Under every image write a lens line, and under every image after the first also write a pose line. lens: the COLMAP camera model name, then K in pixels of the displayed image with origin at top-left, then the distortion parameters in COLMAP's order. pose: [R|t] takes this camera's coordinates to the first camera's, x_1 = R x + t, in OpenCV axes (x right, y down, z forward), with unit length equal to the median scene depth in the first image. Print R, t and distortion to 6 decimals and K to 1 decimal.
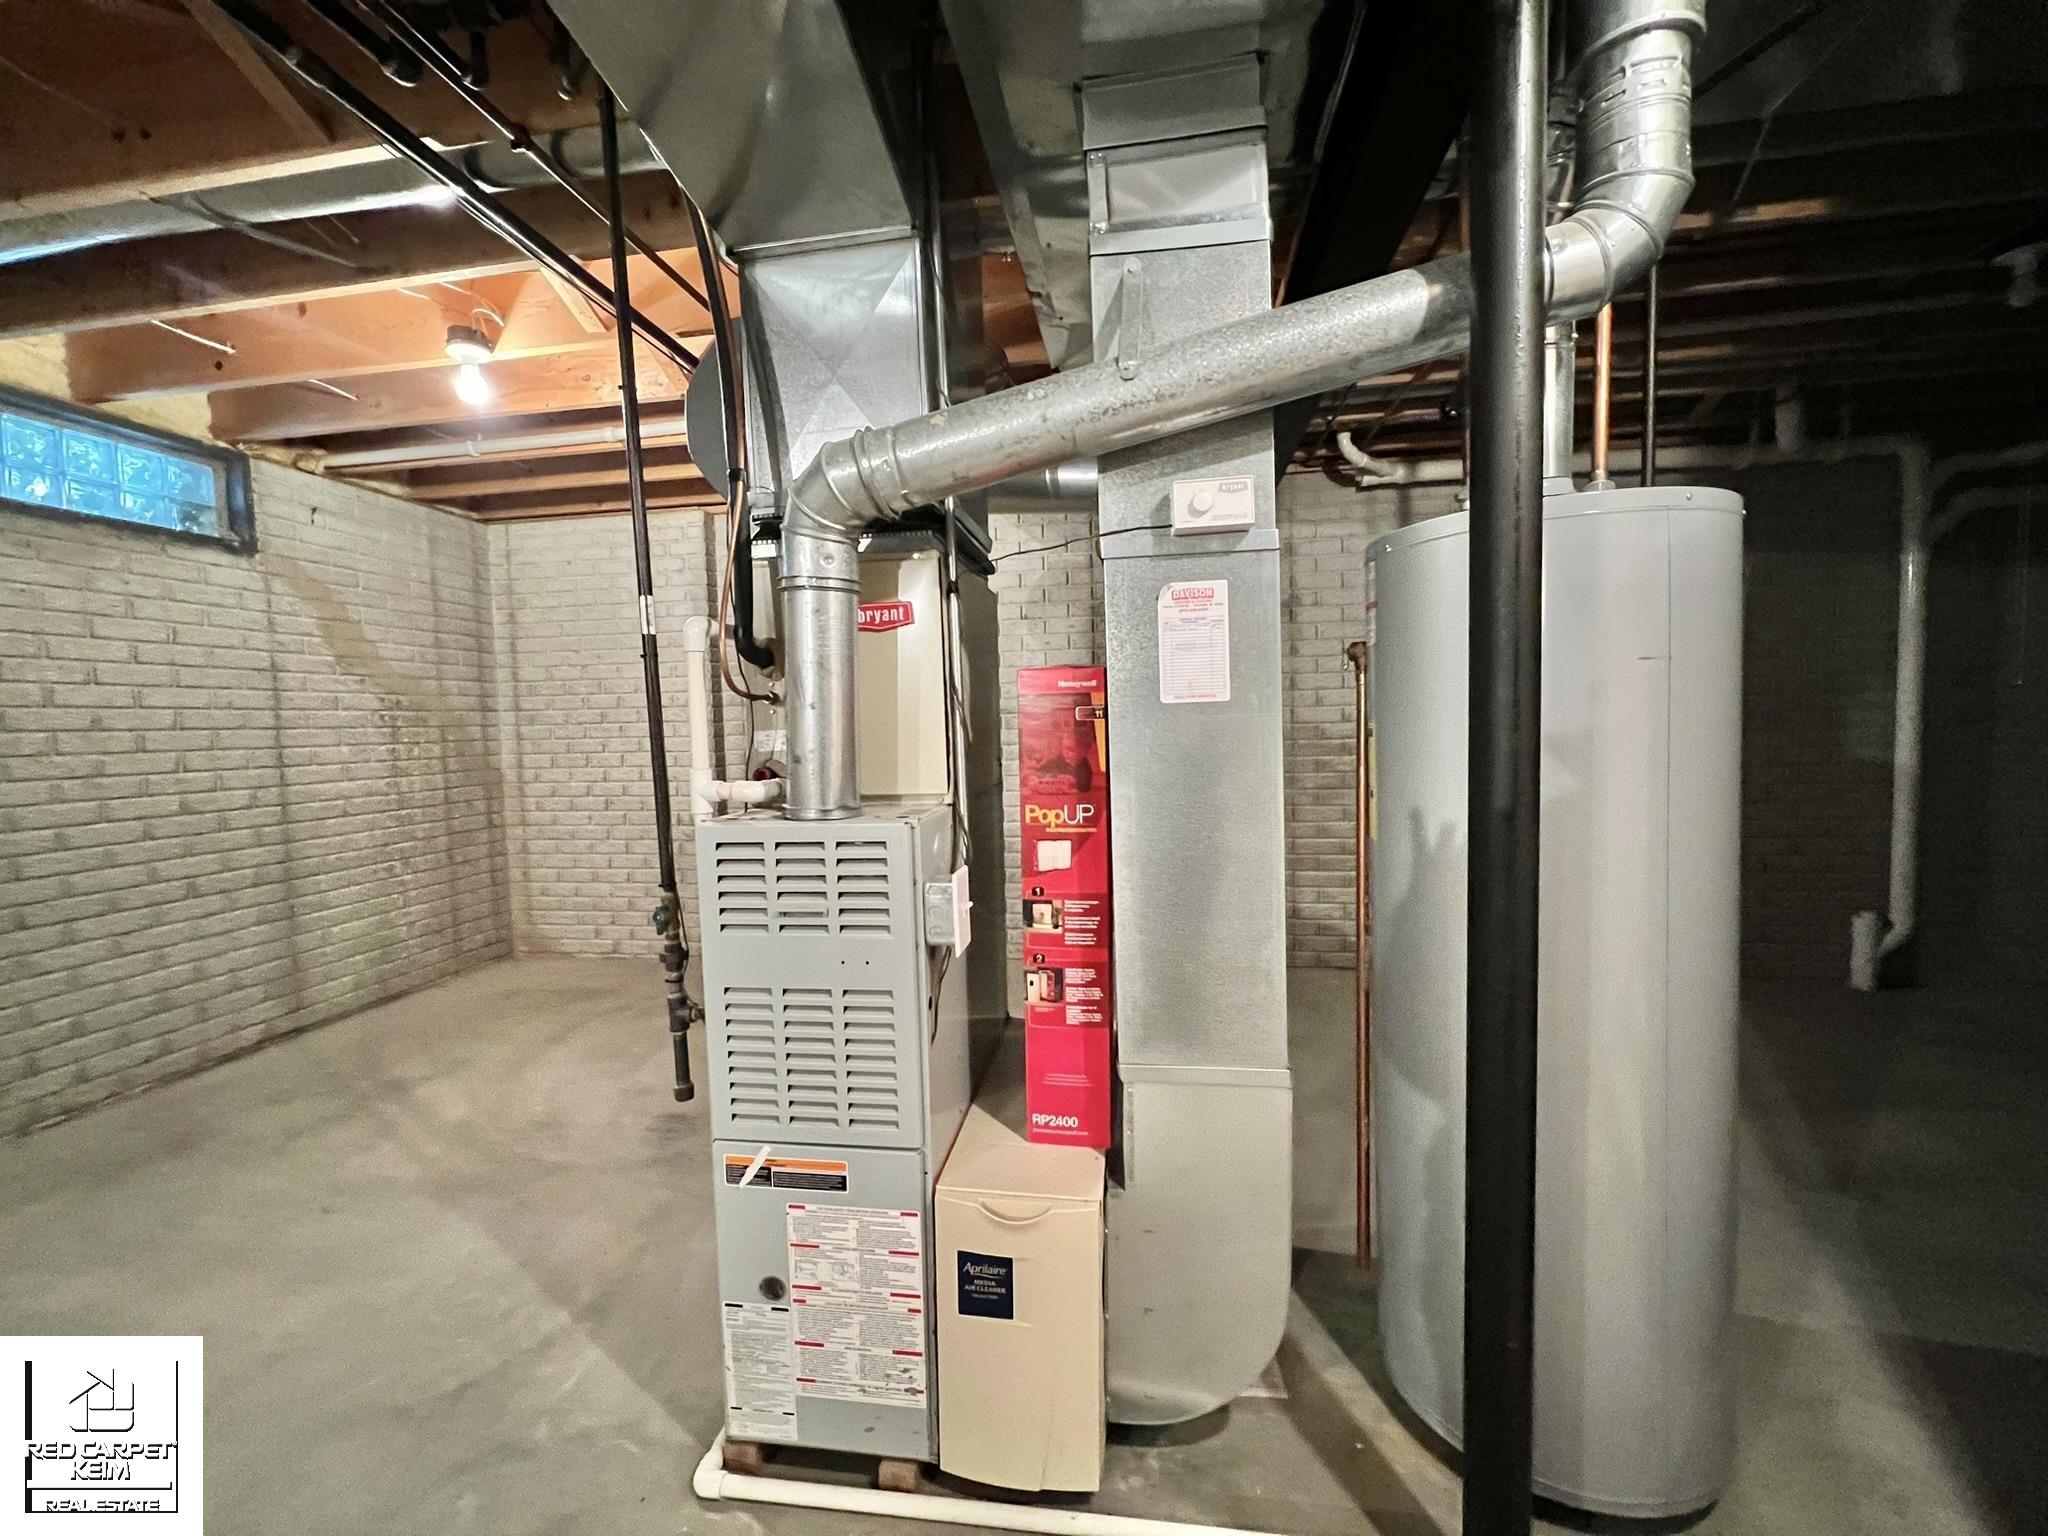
lens RADIAL K [[815.7, 0, 1024.0], [0, 815.7, 768.0], [0, 0, 1]] dist [-0.000623, -0.000162]
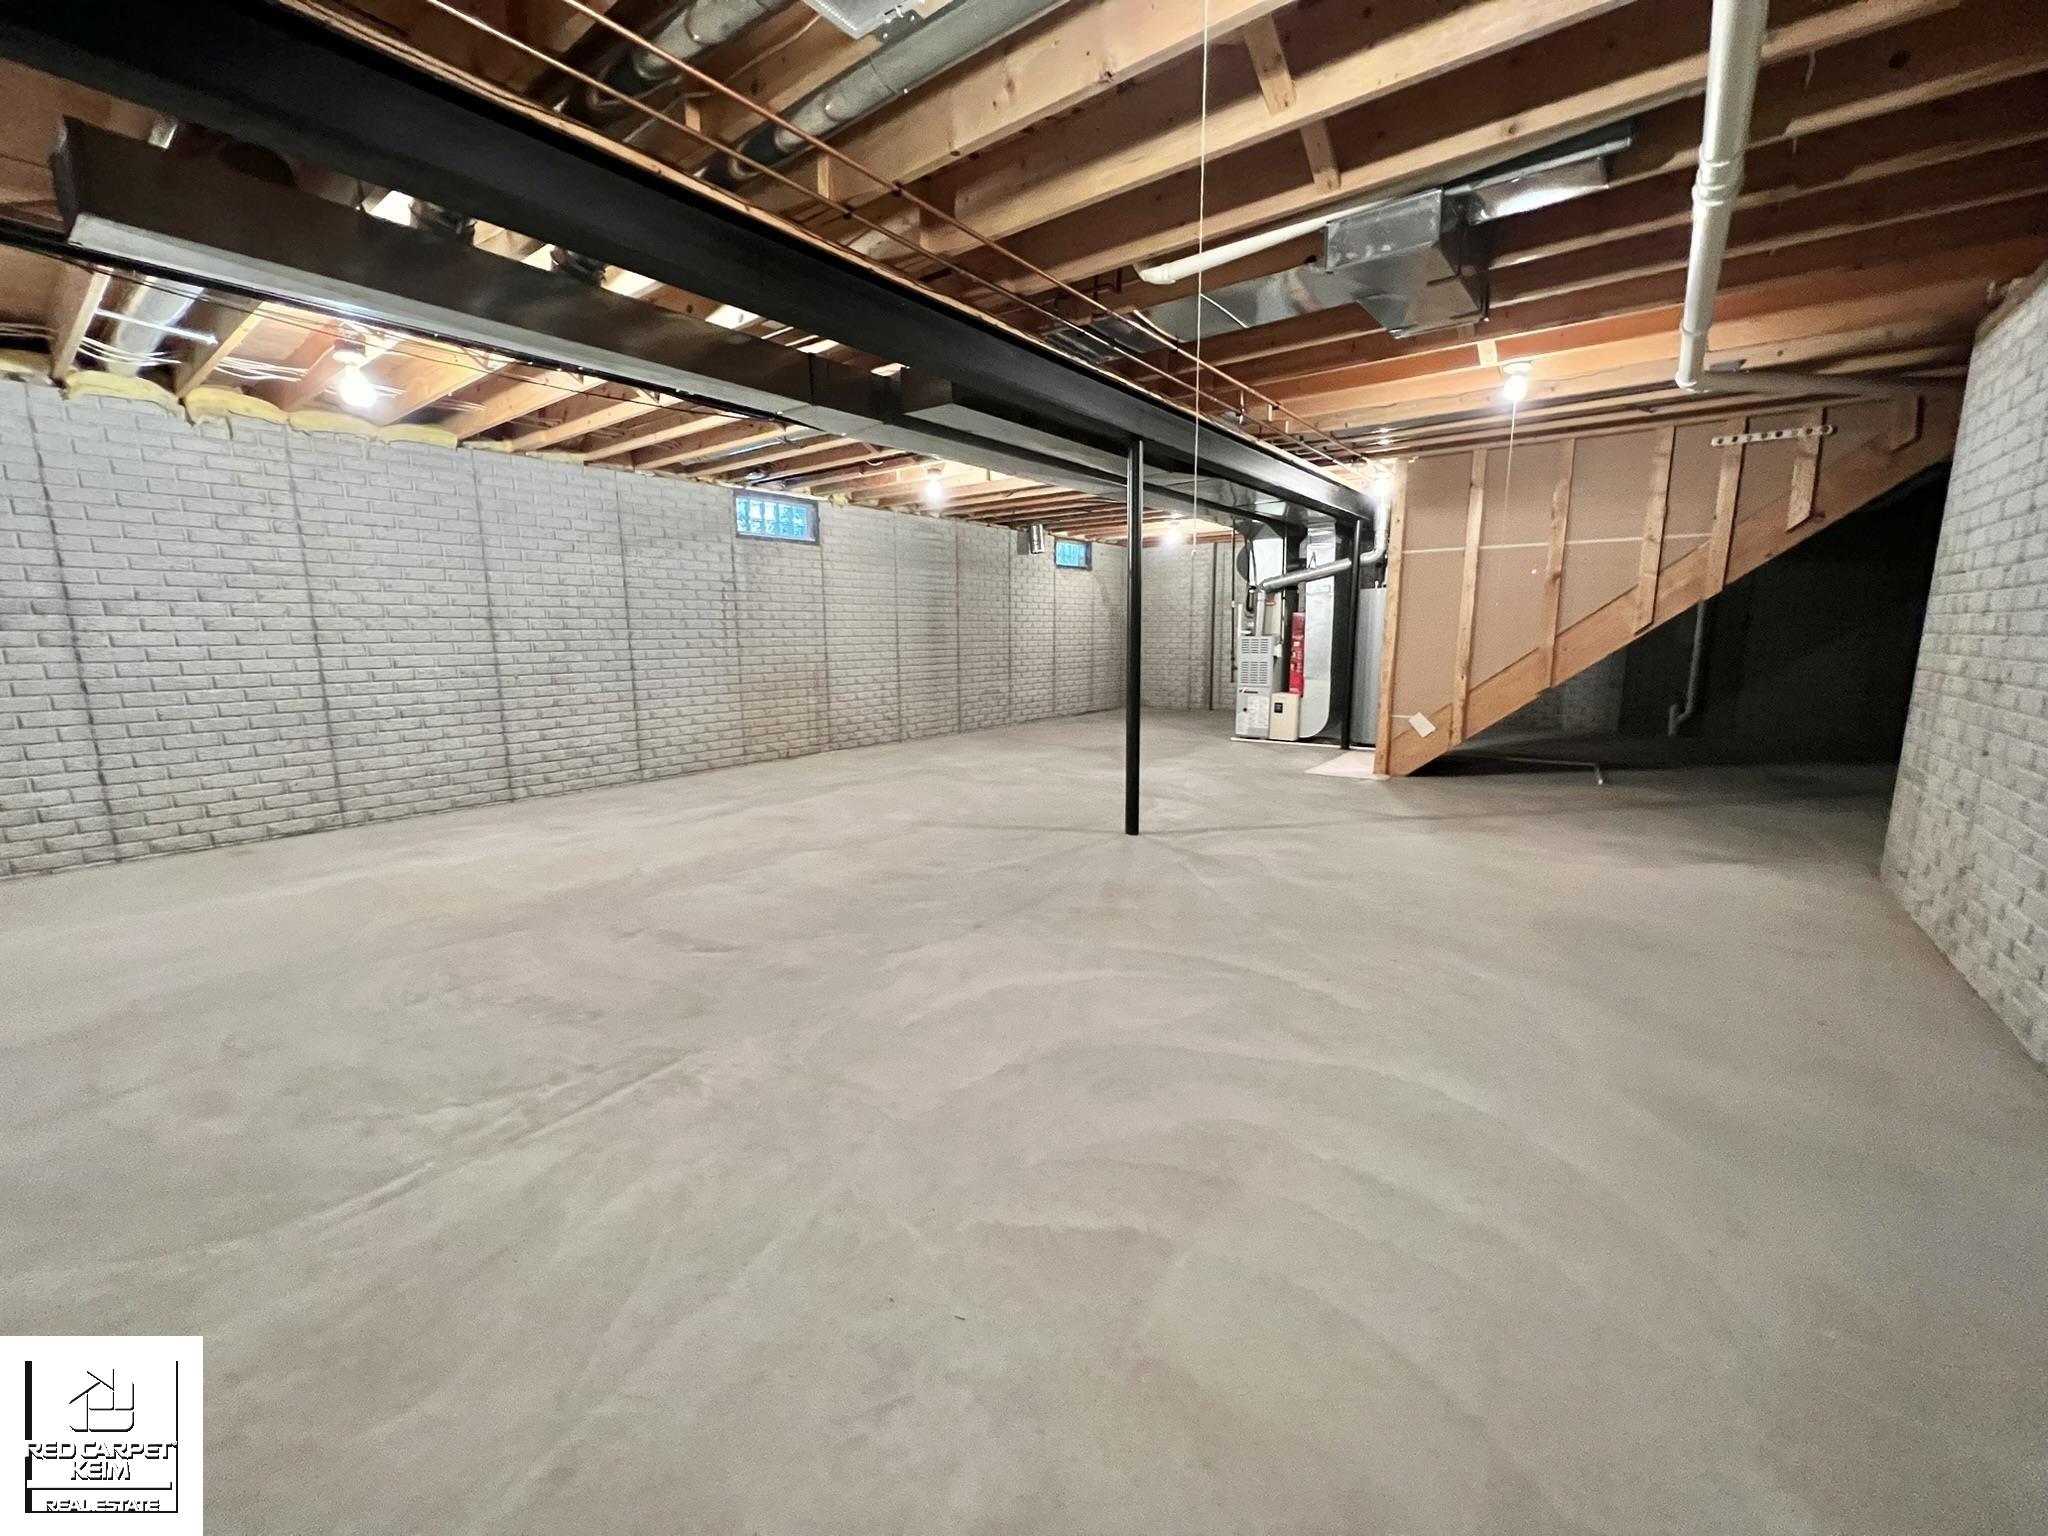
lens RADIAL K [[815.7, 0, 1024.0], [0, 815.7, 768.0], [0, 0, 1]] dist [-0.000623, -0.000162]
pose [[0.883835, 0.094045, -0.458248, 0.556161], [-0.038963, 0.990979, 0.128227, 0.161123], [0.466174, -0.095477, 0.879526, -2.693082]]
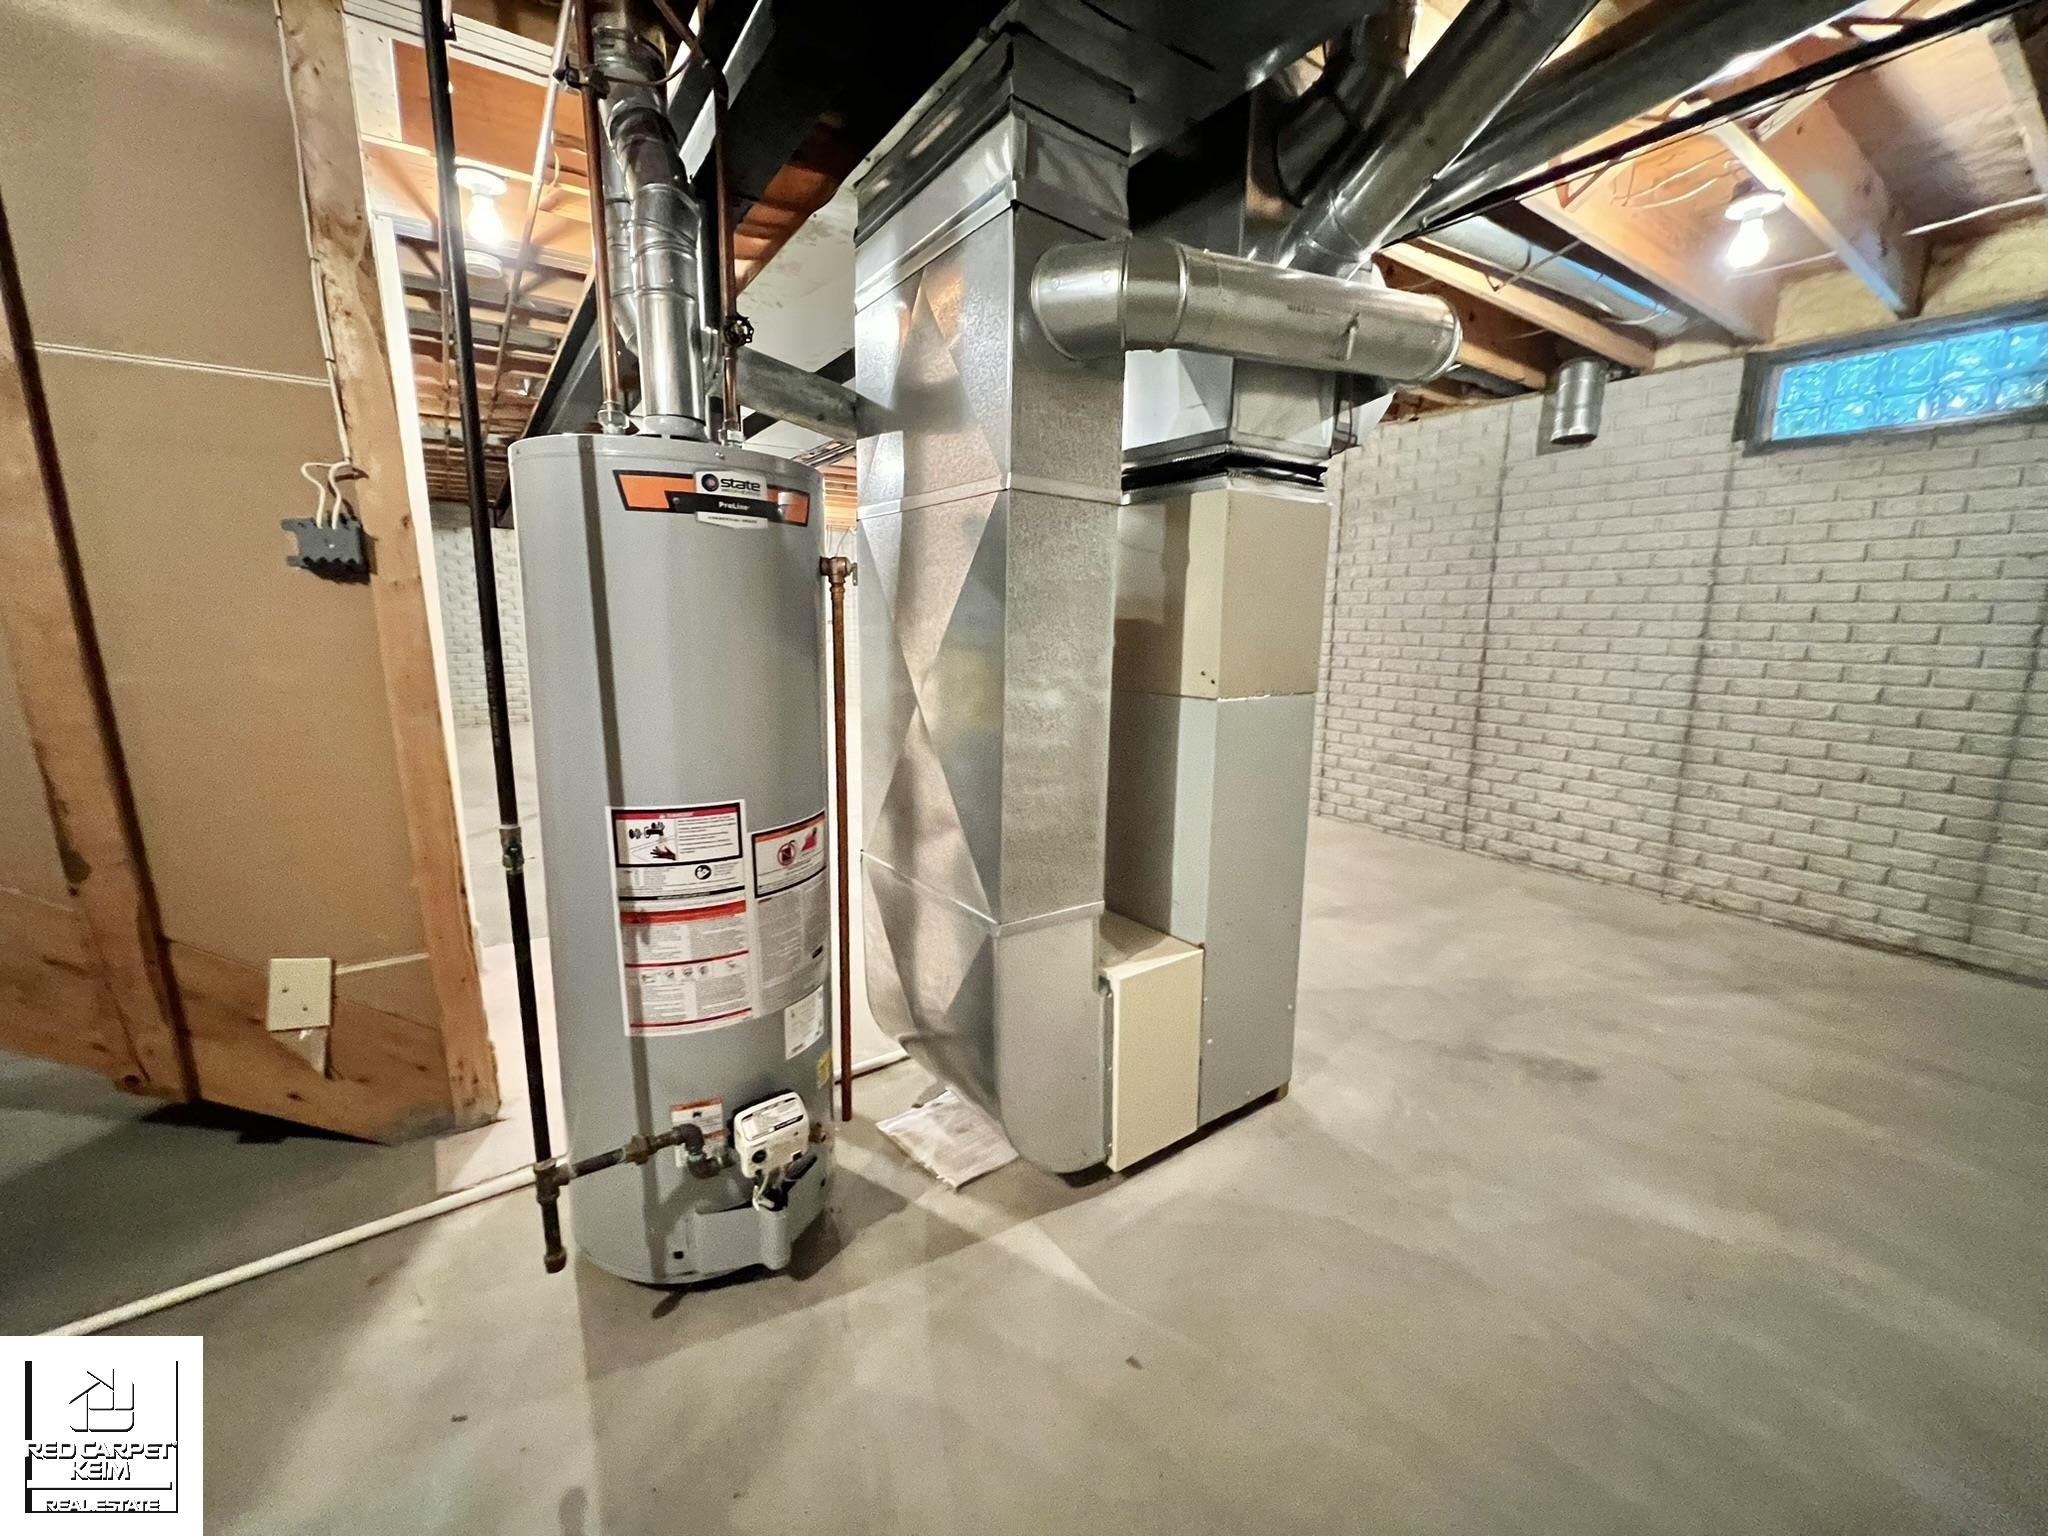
lens RADIAL K [[815.7, 0, 1024.0], [0, 815.7, 768.0], [0, 0, 1]] dist [-0.000623, -0.000162]
pose [[-0.715001, 0.141238, -0.684708, 0.539794], [-0.035921, 0.970666, 0.237733, -0.080087], [0.698200, 0.194575, -0.688954, 1.057413]]
